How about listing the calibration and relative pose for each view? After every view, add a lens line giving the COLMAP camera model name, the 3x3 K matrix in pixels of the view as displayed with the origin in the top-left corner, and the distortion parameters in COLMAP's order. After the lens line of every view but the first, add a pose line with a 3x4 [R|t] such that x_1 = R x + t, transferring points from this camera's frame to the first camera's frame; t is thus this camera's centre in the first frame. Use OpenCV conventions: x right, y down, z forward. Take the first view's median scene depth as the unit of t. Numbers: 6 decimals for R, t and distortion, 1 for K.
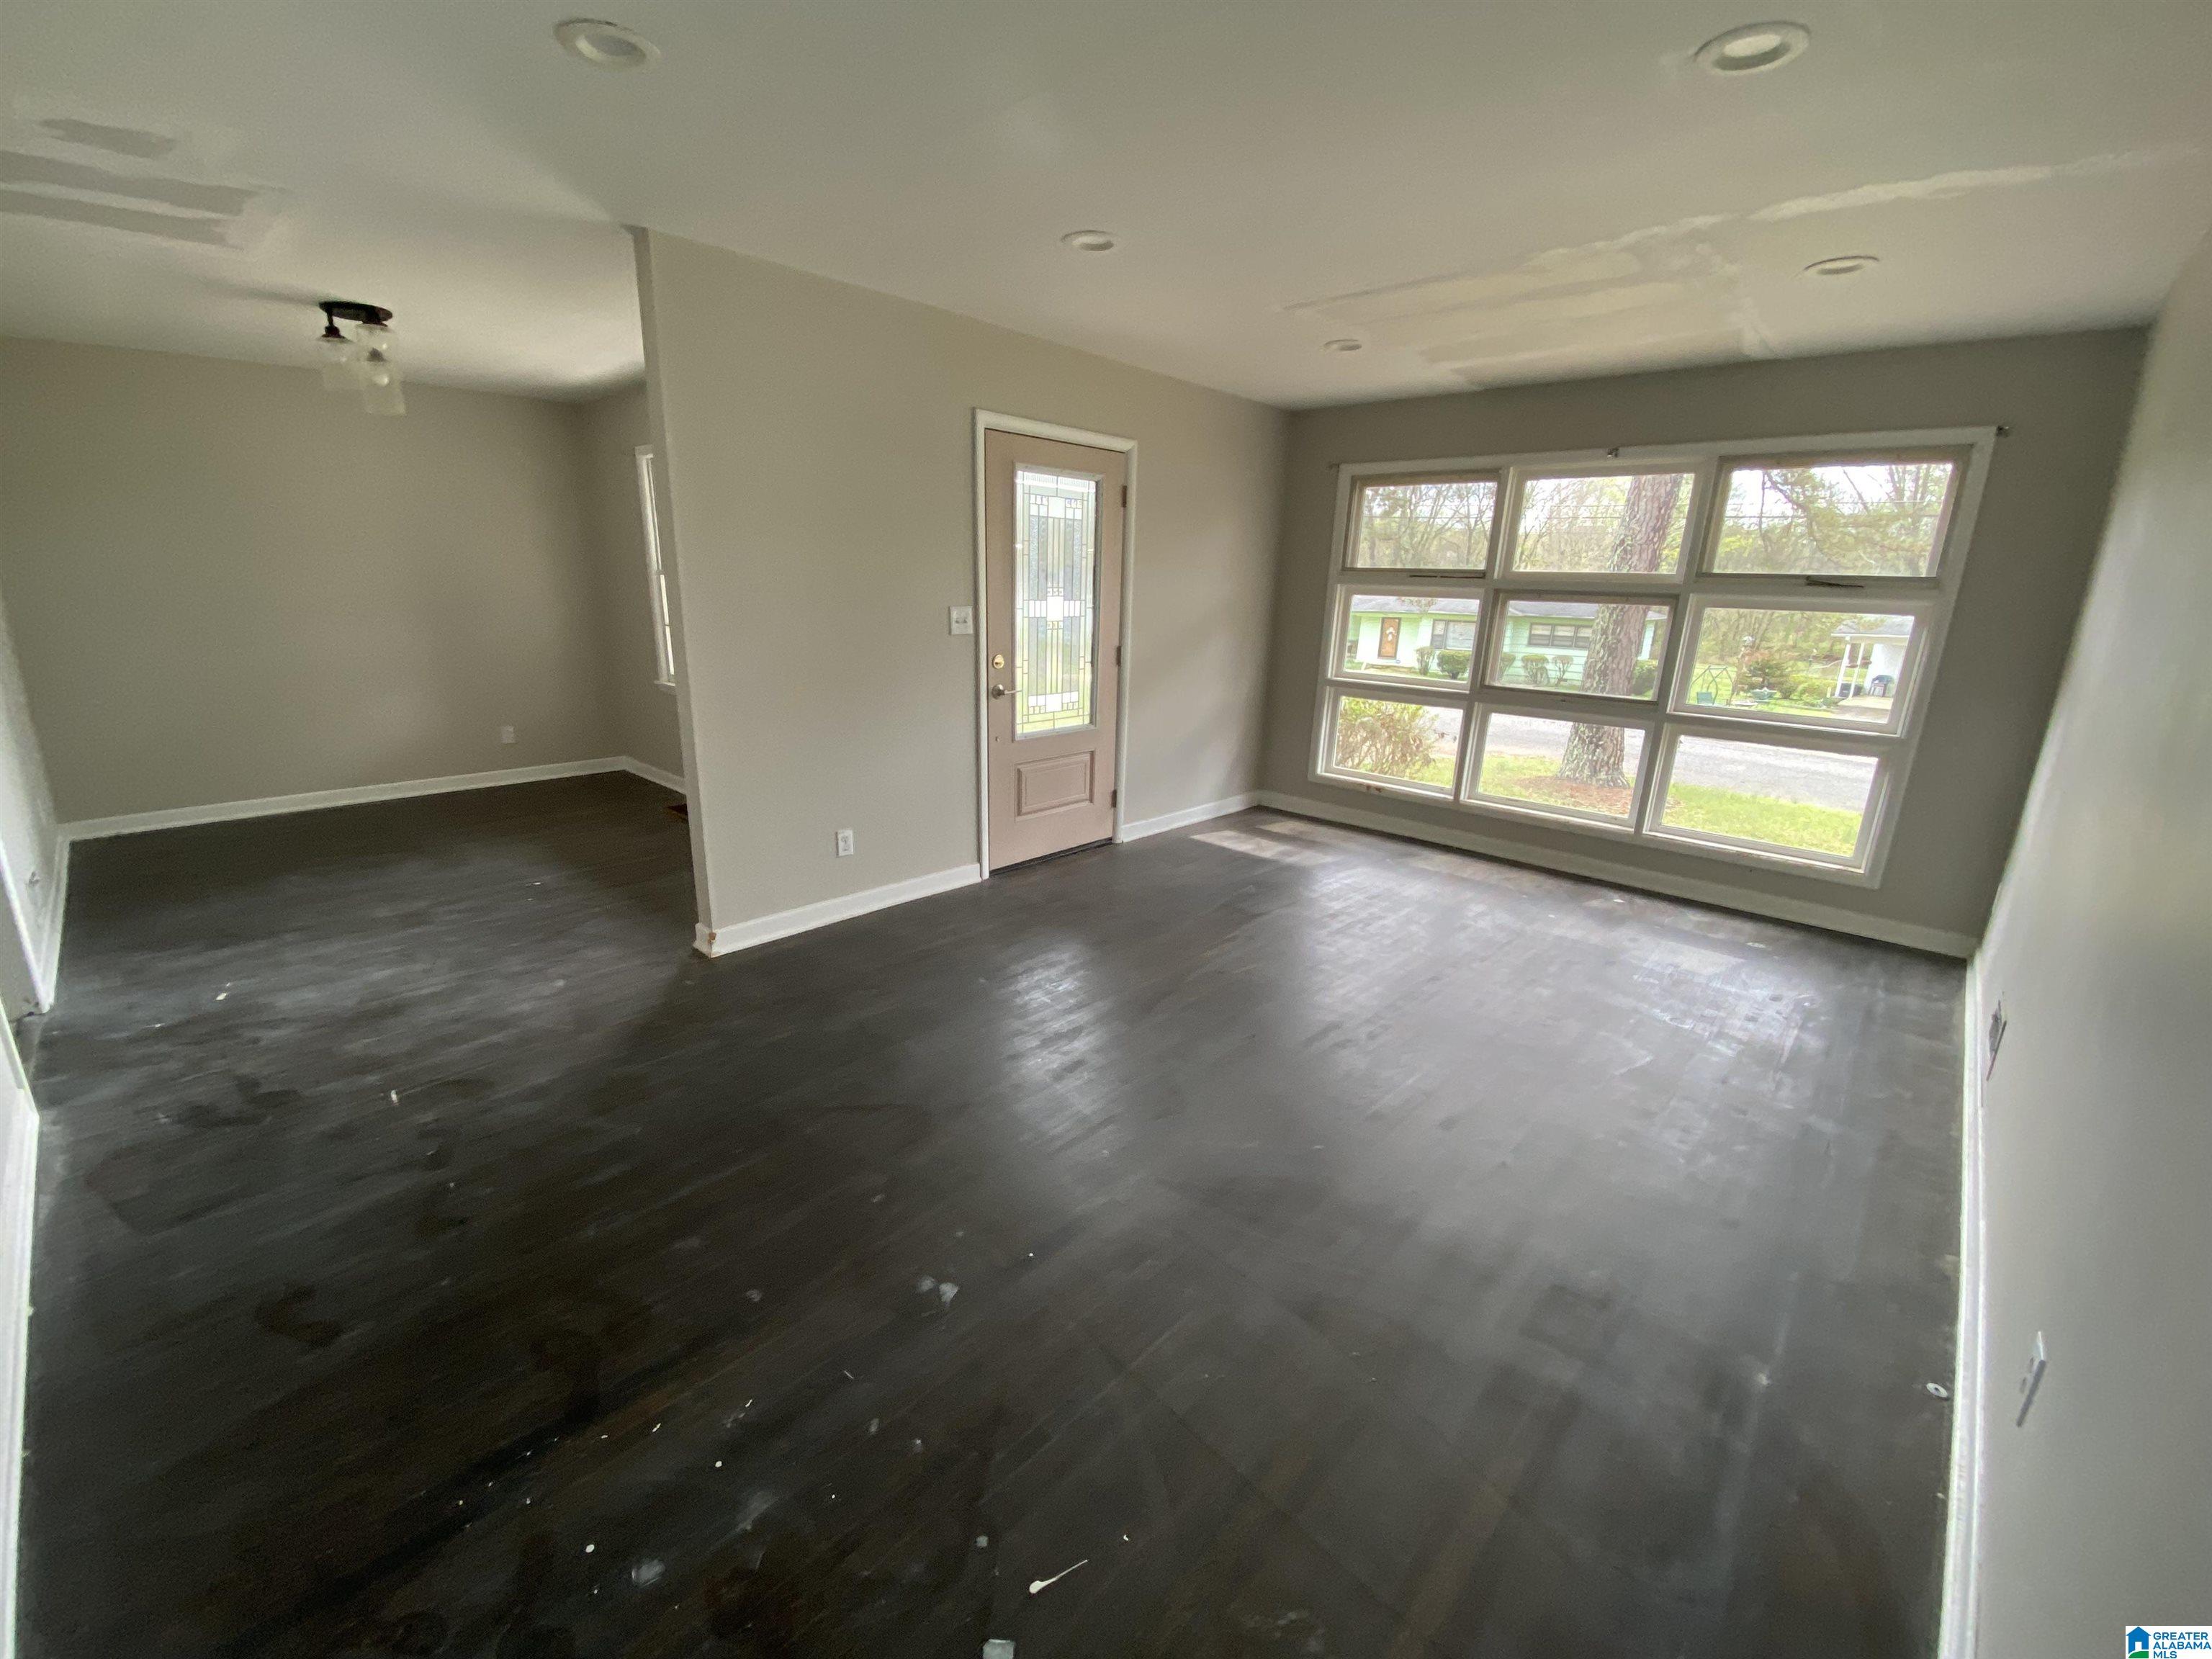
lens RADIAL K [[920.2, 0, 1102.0], [0, 920.2, 839.5], [0, 0, 1]] dist [0.000031, -0.009473]
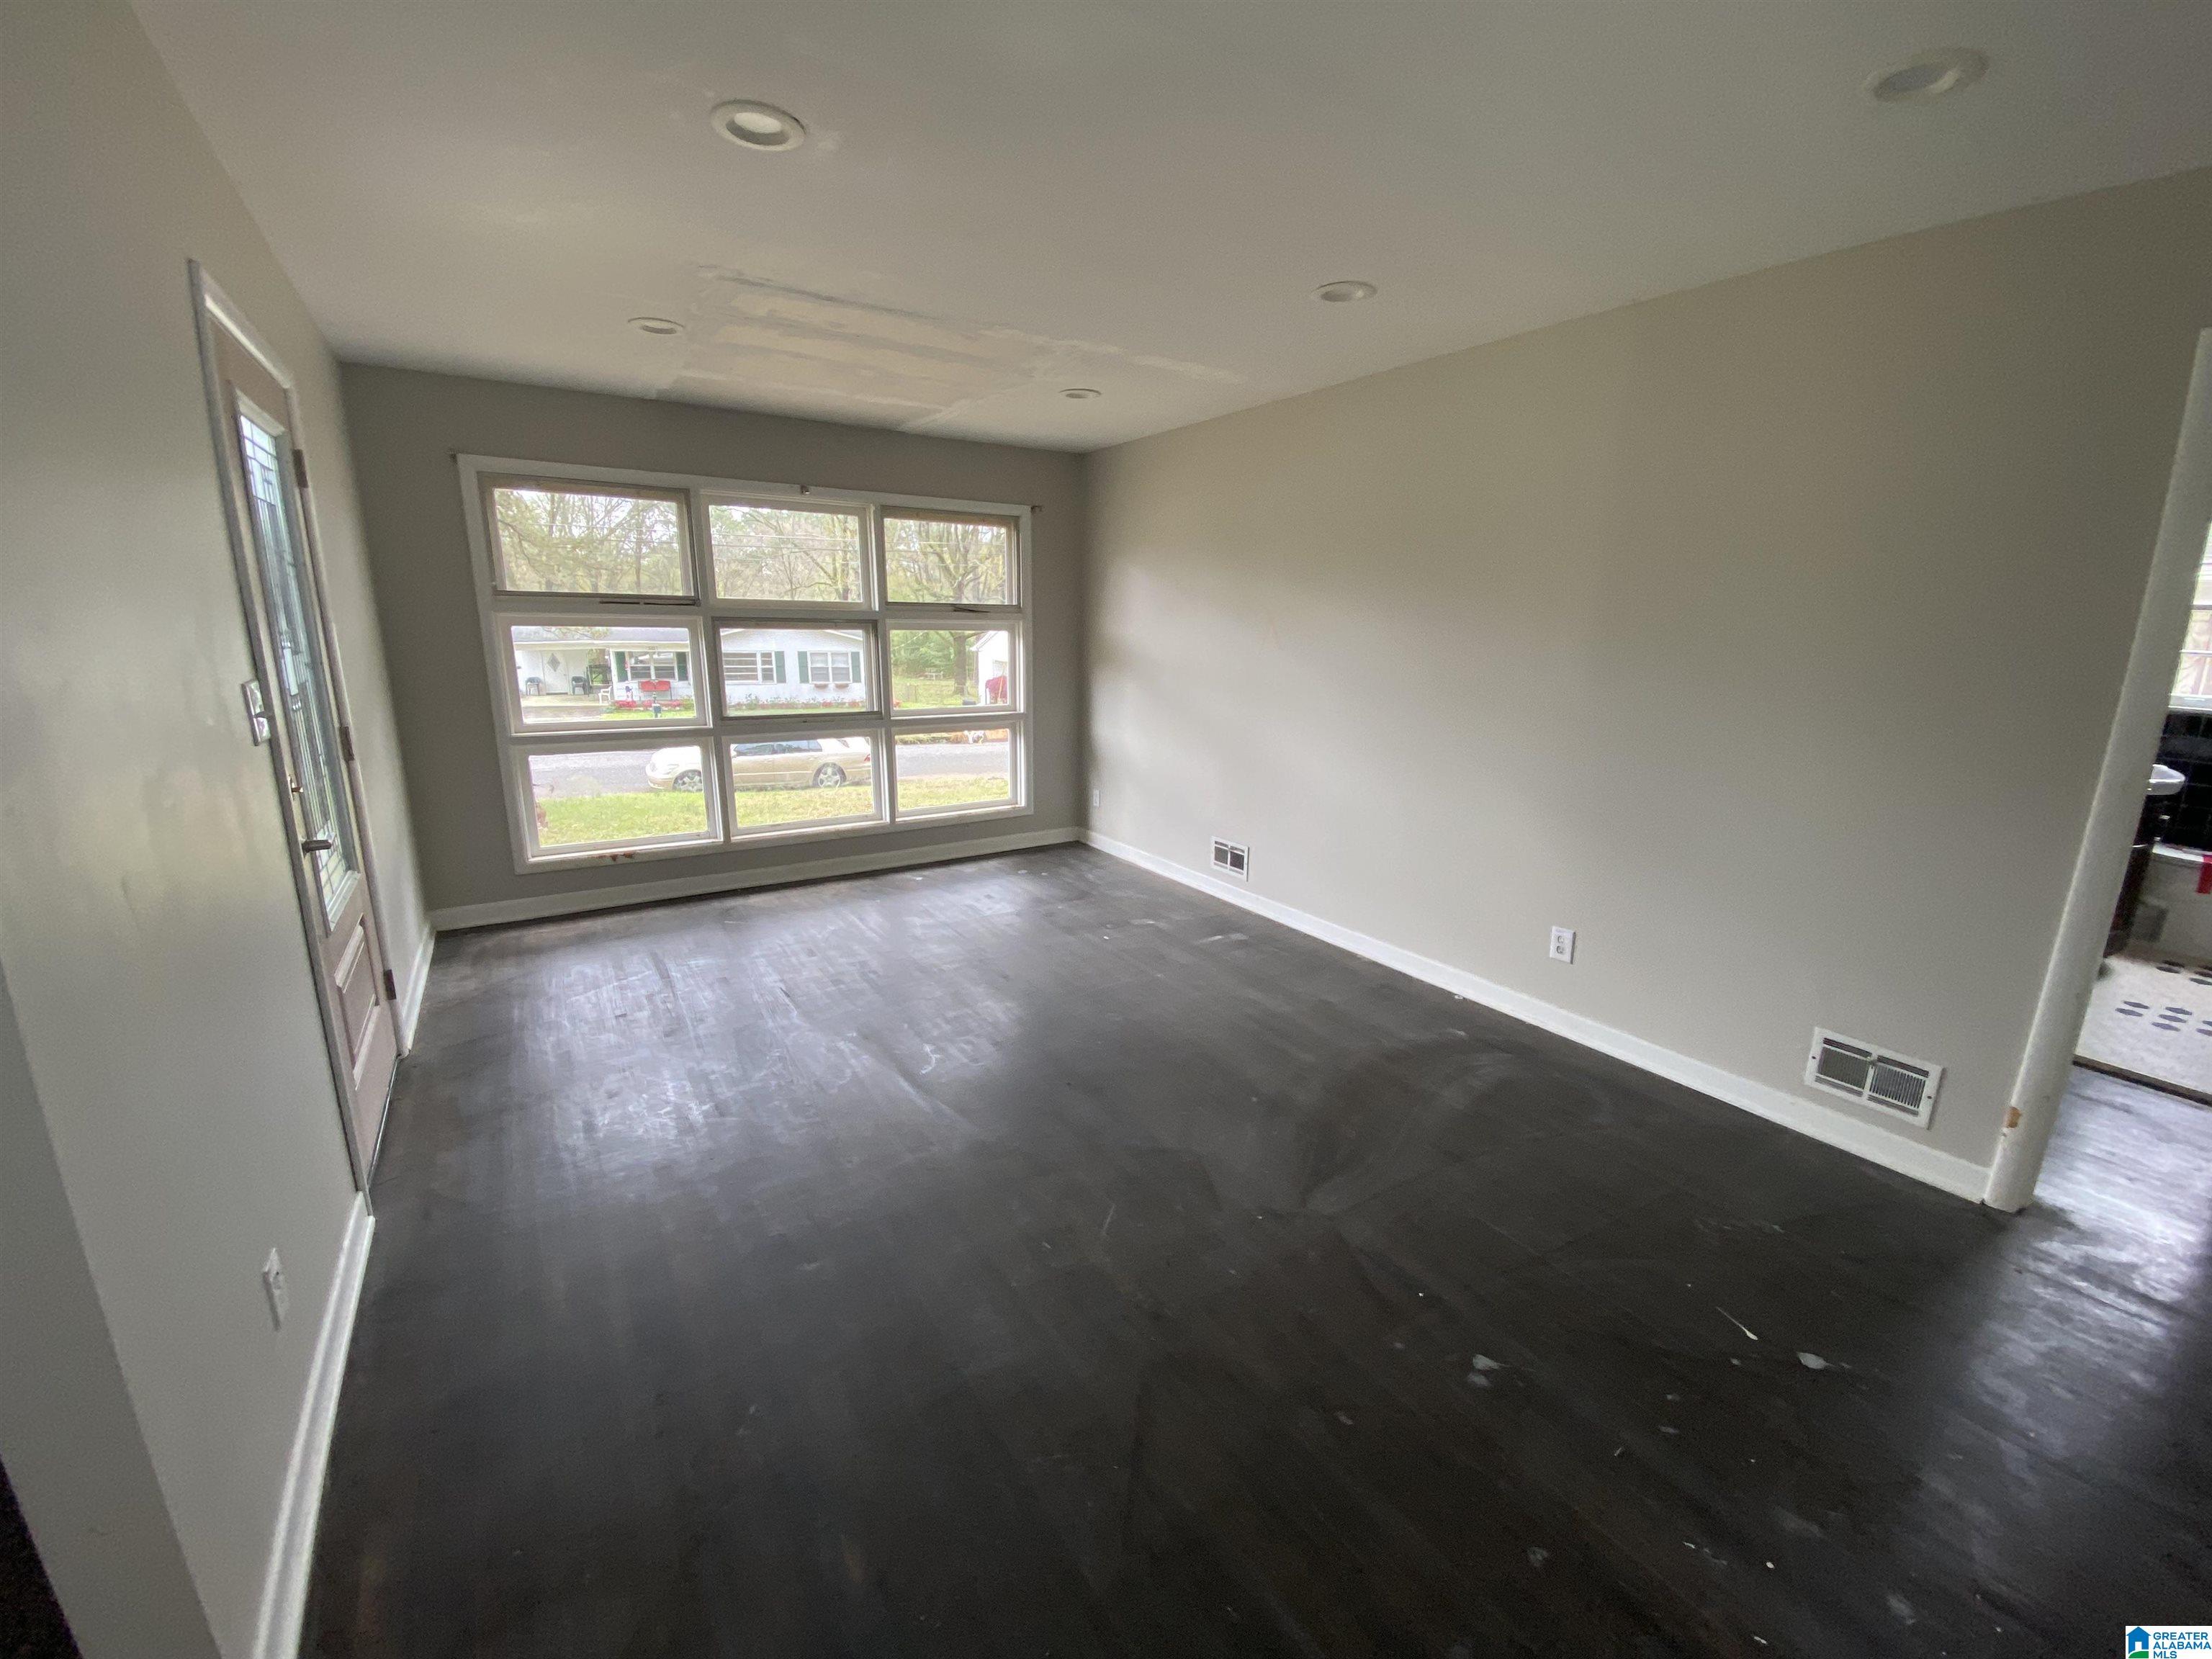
lens RADIAL K [[892.4, 0, 1097.8], [0, 892.4, 842.0], [0, 0, 1]] dist [0.013618, -0.014622]
pose [[0.239427, -0.257637, 0.936108, -0.436762], [0.259527, 0.946051, 0.193994, -0.138371], [-0.935586, 0.196497, 0.293374, 0.431066]]
